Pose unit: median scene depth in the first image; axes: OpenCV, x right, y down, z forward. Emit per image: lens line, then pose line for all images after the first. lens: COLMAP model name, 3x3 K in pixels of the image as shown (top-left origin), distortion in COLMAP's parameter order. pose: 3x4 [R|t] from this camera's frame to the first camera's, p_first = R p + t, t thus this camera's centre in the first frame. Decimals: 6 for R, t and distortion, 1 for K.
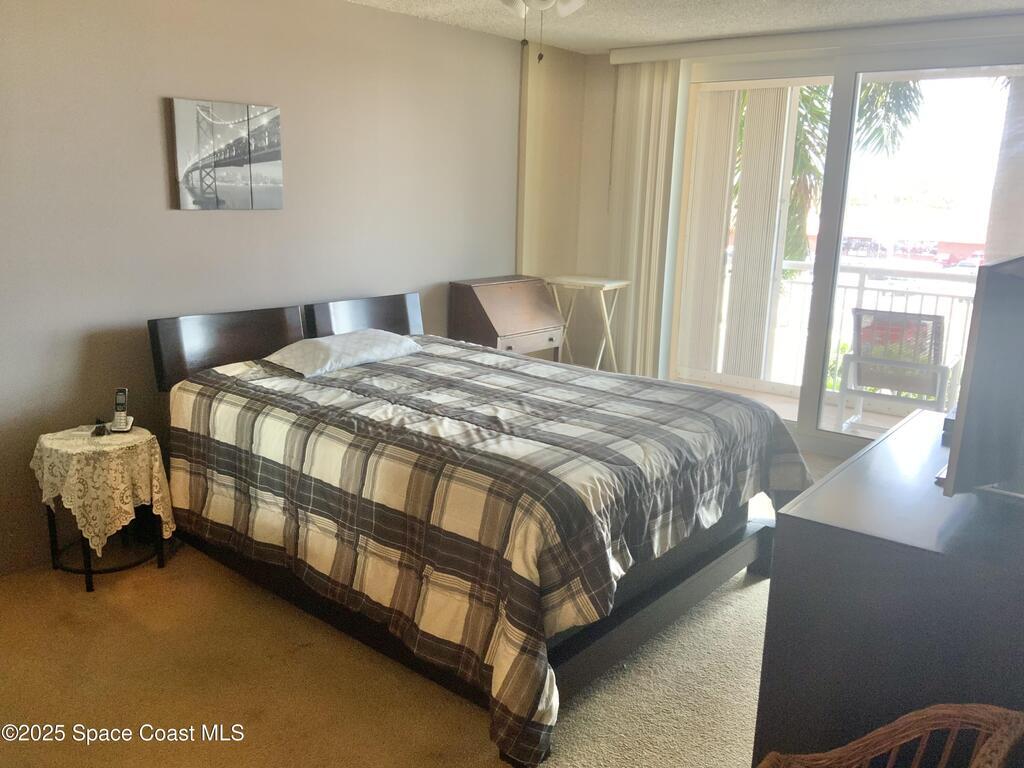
lens RADIAL K [[847.3, 0, 512.0], [0, 847.3, 384.0], [0, 0, 1]] dist [0.012006, -0.005997]
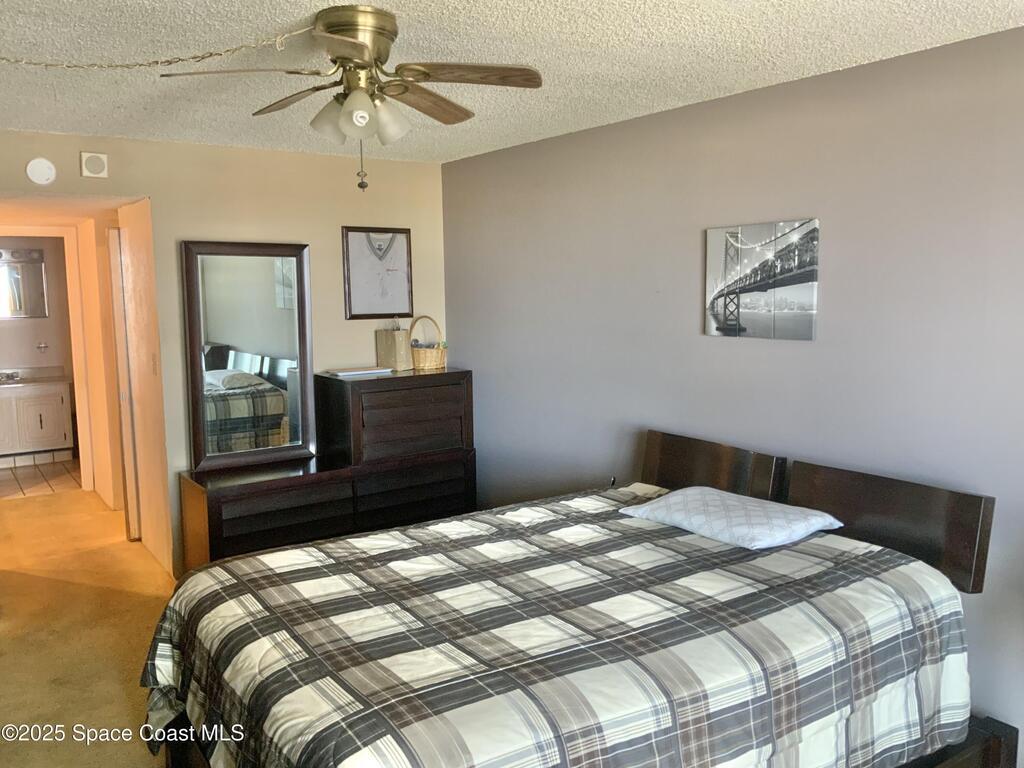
lens RADIAL K [[847.3, 0, 512.0], [0, 847.3, 384.0], [0, 0, 1]] dist [0.012006, -0.005997]
pose [[-0.289486, 0.089636, -0.952976, 0.631504], [-0.211631, 0.964972, 0.155052, -0.248793], [0.933493, 0.246565, -0.260376, 1.026472]]
